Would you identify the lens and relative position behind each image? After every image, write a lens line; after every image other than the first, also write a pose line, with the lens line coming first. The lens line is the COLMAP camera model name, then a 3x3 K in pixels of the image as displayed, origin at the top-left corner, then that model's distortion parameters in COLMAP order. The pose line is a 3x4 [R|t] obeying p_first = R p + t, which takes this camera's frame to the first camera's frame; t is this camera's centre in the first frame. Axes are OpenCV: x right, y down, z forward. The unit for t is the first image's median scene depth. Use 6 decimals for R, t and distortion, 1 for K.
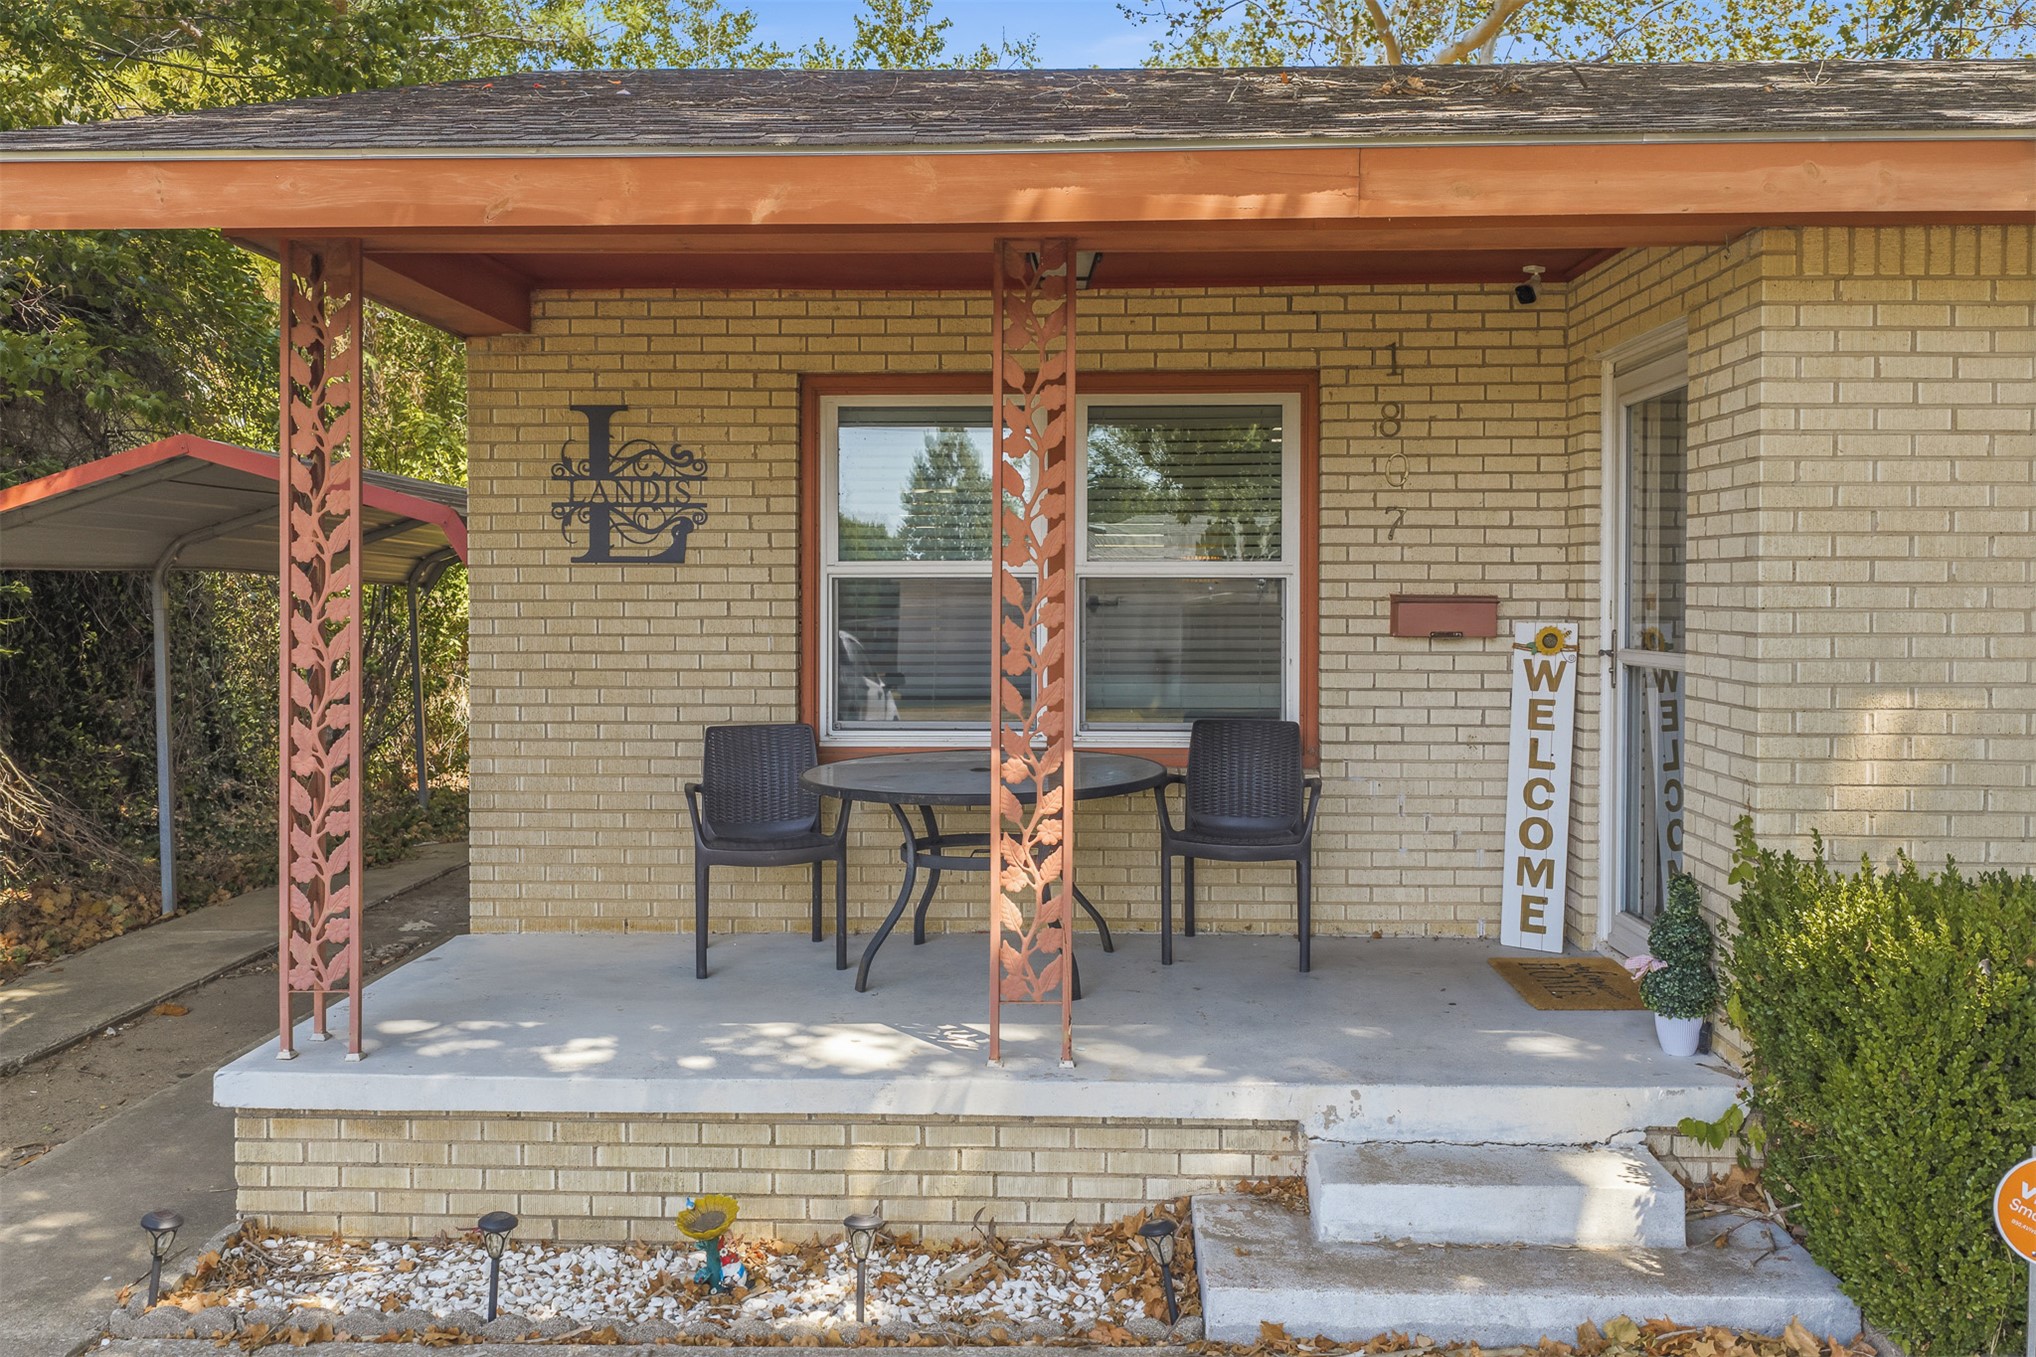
lens RADIAL K [[1706.6, 0, 1027.4], [0, 1706.6, 670.1], [0, 0, 1]] dist [0.016905, -0.013869]
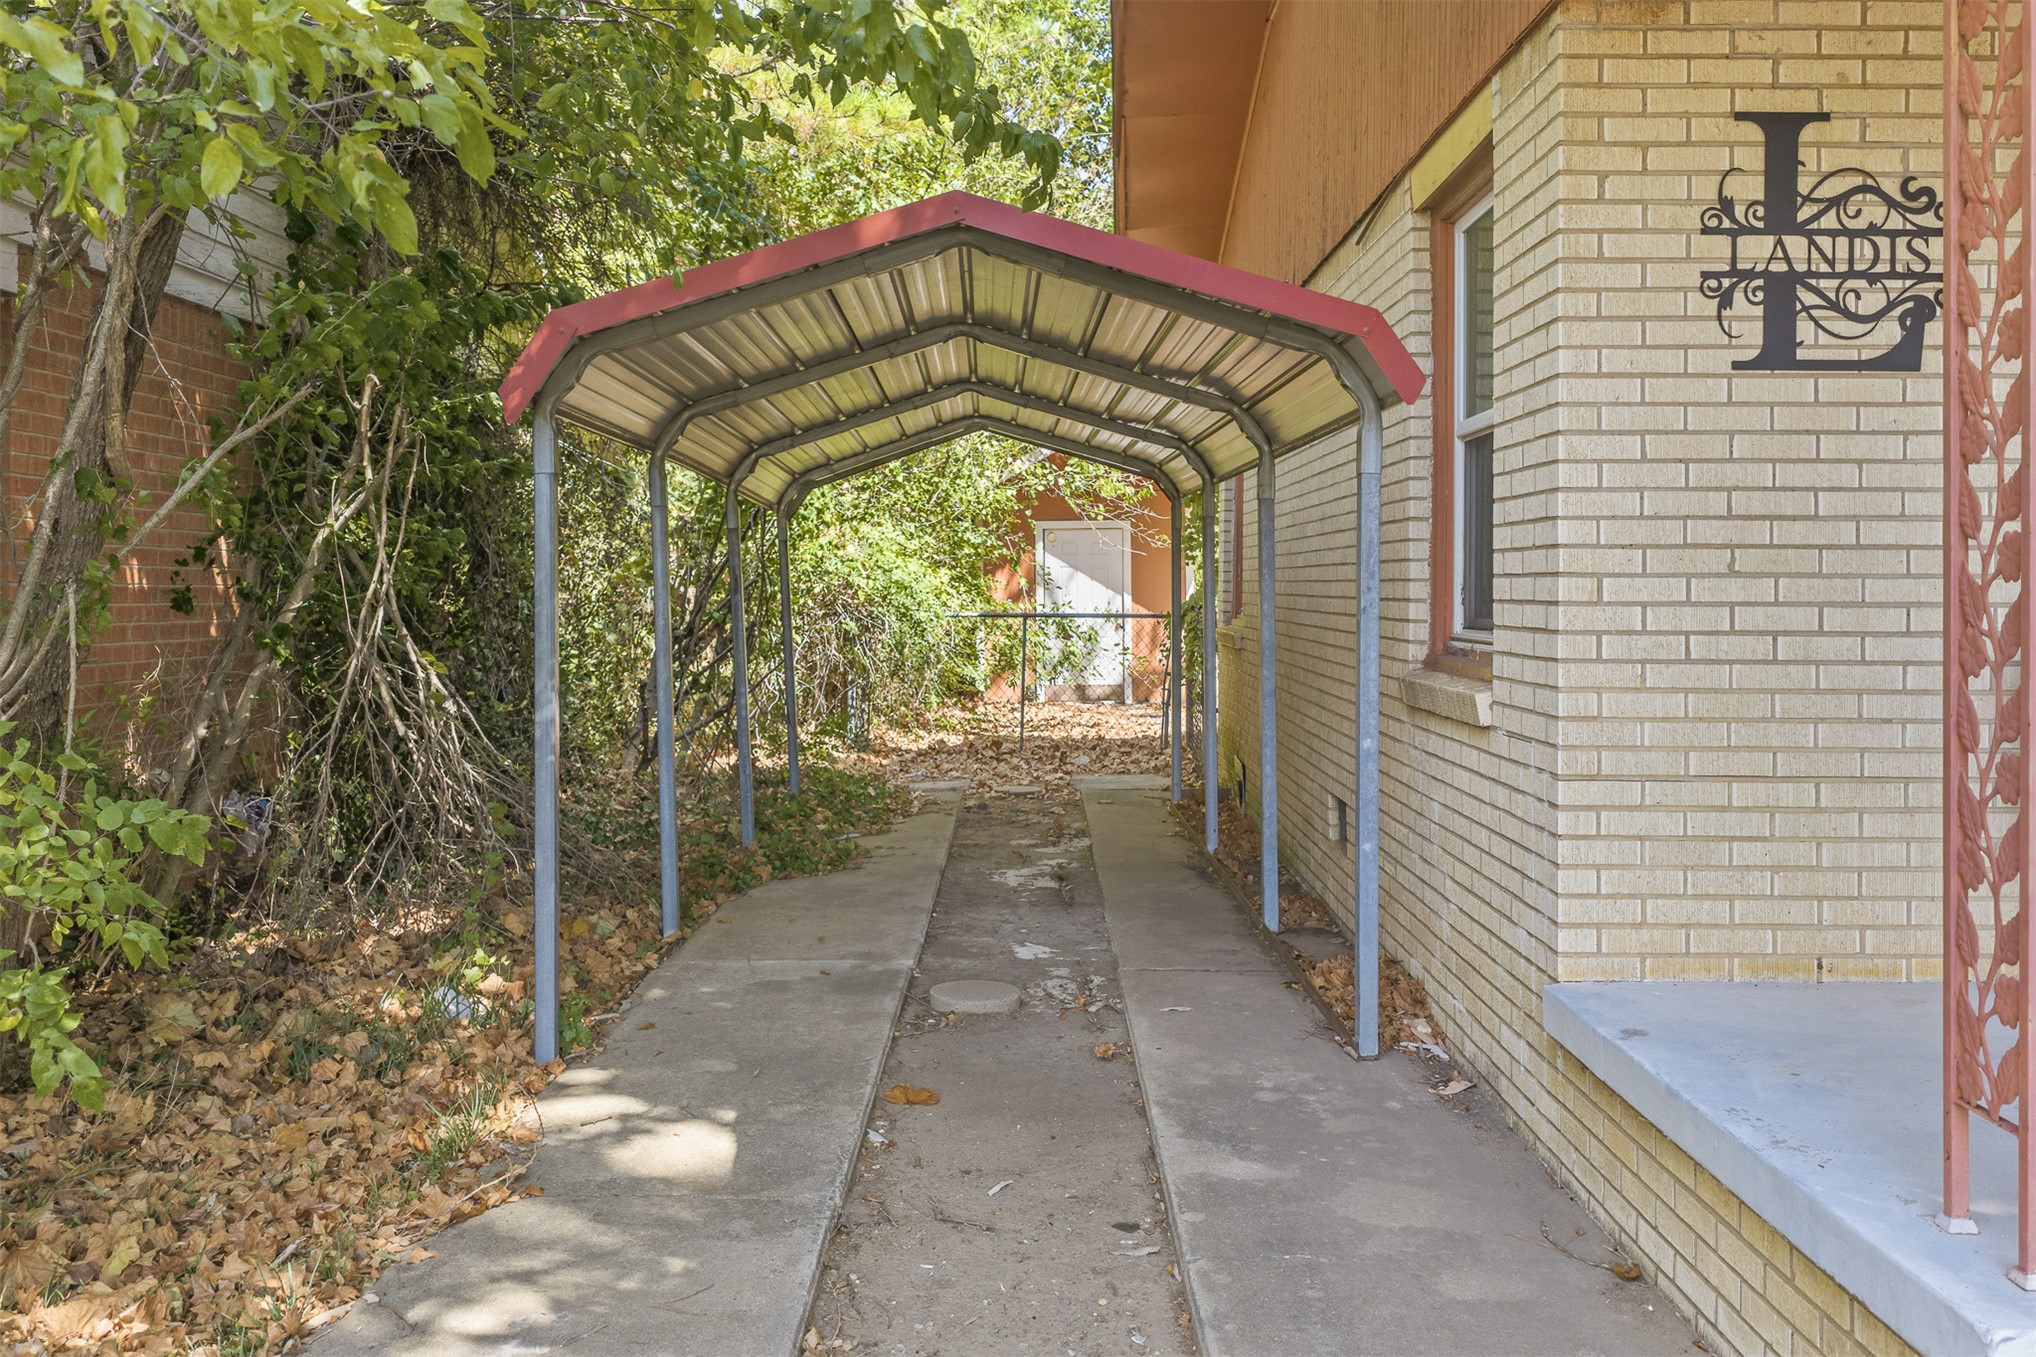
lens RADIAL K [[1706.6, 0, 1038.6], [0, 1706.6, 616.0], [0, 0, 1]] dist [0.016905, -0.013869]
pose [[0.999145, 0.003359, 0.041209, -0.539980], [-0.002270, 0.999648, -0.026445, 0.041507], [-0.041283, 0.026329, 0.998801, 0.405363]]
